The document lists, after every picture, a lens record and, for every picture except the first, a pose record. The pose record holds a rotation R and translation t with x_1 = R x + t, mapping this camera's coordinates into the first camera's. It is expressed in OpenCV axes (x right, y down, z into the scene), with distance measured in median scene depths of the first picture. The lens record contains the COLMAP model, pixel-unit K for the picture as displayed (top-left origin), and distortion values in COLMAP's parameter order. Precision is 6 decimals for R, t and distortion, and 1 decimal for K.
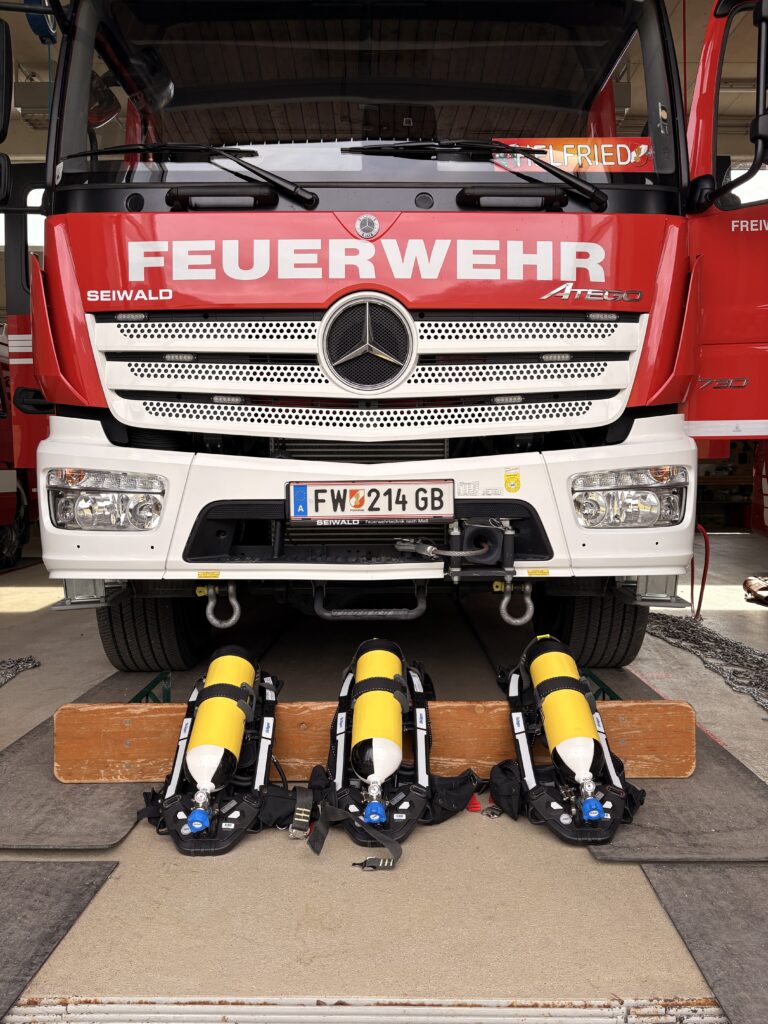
lens RADIAL K [[815.5, 0, 384.0], [0, 815.5, 512.0], [0, 0, 1]] dist [0.004344, 0.000128]
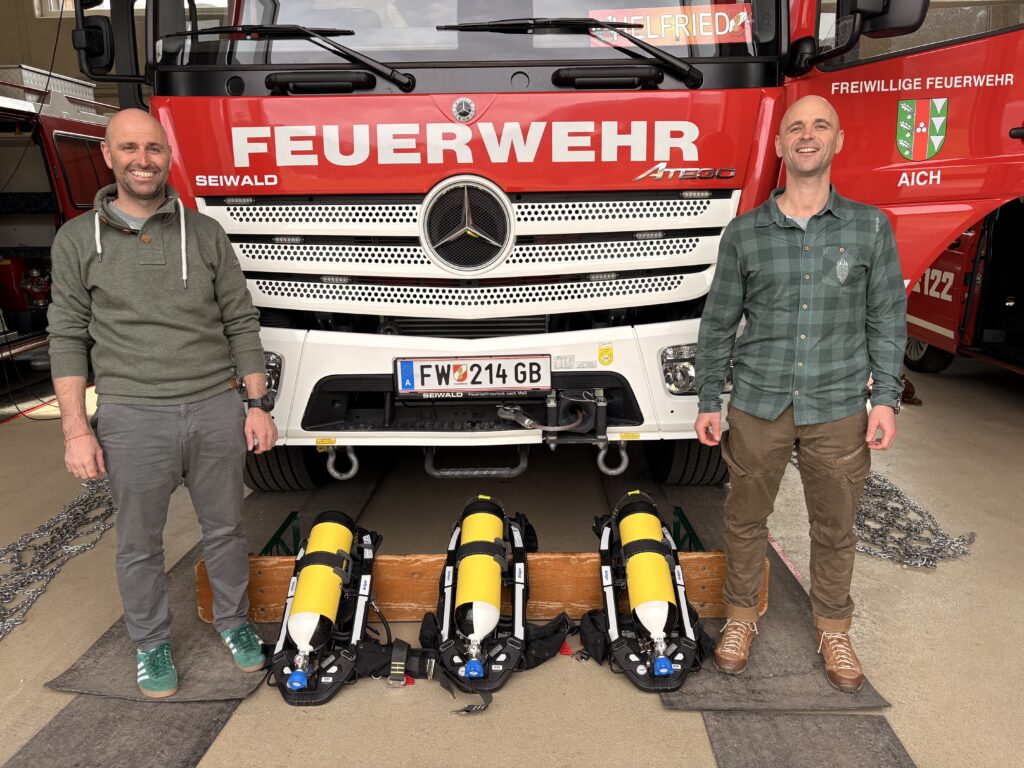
lens RADIAL K [[815.5, 0, 512.0], [0, 815.5, 384.0], [0, 0, 1]] dist [0.004344, 0.000128]
pose [[0.999791, -0.008206, -0.018706, 0.055105], [0.011227, 0.985788, 0.167620, -0.181255], [0.017065, -0.167795, 0.985674, -0.057376]]
